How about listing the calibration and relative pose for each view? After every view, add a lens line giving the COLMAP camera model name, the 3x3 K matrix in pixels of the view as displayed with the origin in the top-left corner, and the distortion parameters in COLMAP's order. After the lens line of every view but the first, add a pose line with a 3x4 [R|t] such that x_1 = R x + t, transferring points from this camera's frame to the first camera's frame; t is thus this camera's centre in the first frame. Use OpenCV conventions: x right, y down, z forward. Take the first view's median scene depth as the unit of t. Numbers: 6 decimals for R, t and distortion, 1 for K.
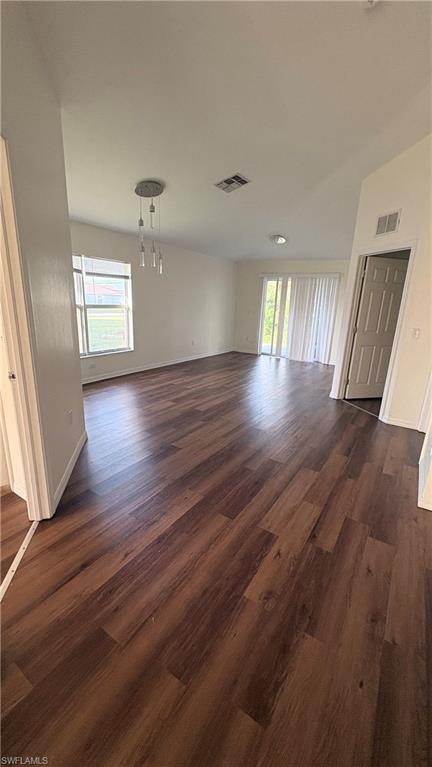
lens RADIAL K [[307.8, 0, 214.9], [0, 307.8, 382.6], [0, 0, 1]] dist [0.000888, -0.000001]
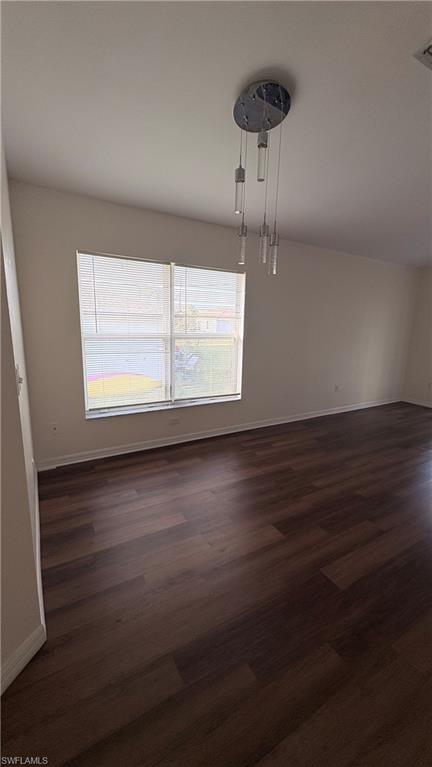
lens RADIAL K [[307.8, 0, 213.3], [0, 307.8, 381.4], [0, 0, 1]] dist [0.000888, -0.000001]
pose [[0.893952, 0.077714, -0.441373, -0.025366], [-0.114118, 0.991860, -0.056493, -0.113896], [0.433390, 0.100871, 0.895544, 0.414165]]
